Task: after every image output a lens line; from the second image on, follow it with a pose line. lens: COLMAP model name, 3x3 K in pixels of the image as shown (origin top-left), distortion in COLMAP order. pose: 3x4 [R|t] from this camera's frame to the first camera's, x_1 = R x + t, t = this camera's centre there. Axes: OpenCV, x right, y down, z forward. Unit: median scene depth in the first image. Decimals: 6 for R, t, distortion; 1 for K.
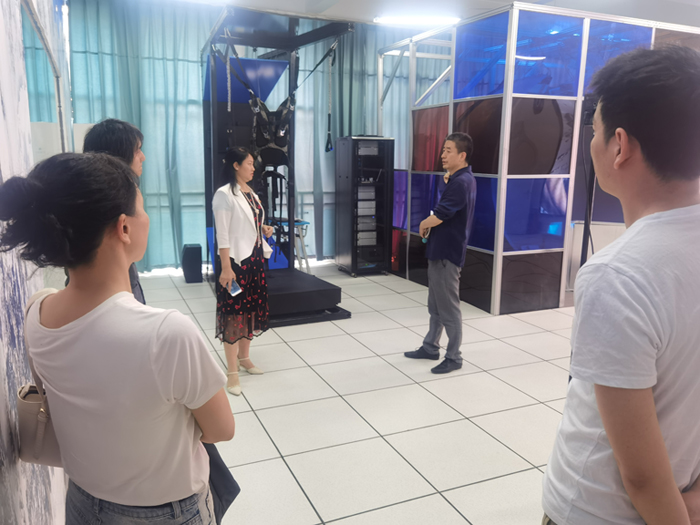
lens RADIAL K [[563.9, 0, 350.0], [0, 563.9, 262.5], [0, 0, 1]] dist [-0.002196, 0.000211]
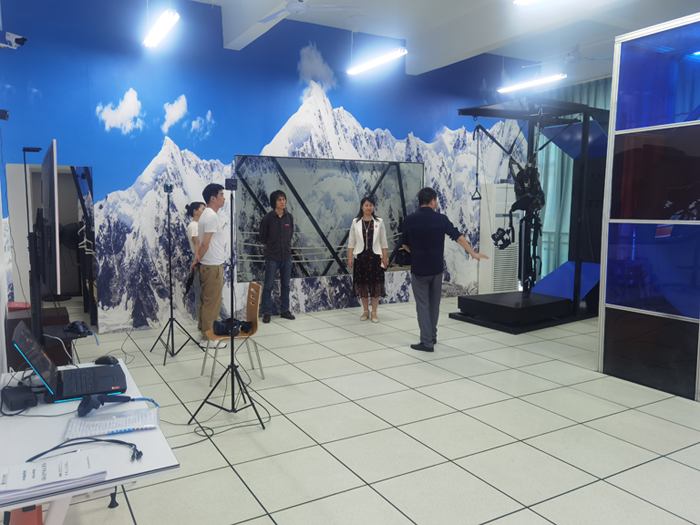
lens RADIAL K [[563.9, 0, 350.0], [0, 563.9, 262.5], [0, 0, 1]] dist [-0.002196, 0.000211]
pose [[0.102721, 0.093515, -0.990305, 1.152143], [-0.184344, 0.980115, 0.073431, -0.074716], [0.977479, 0.175014, 0.117918, 0.490349]]
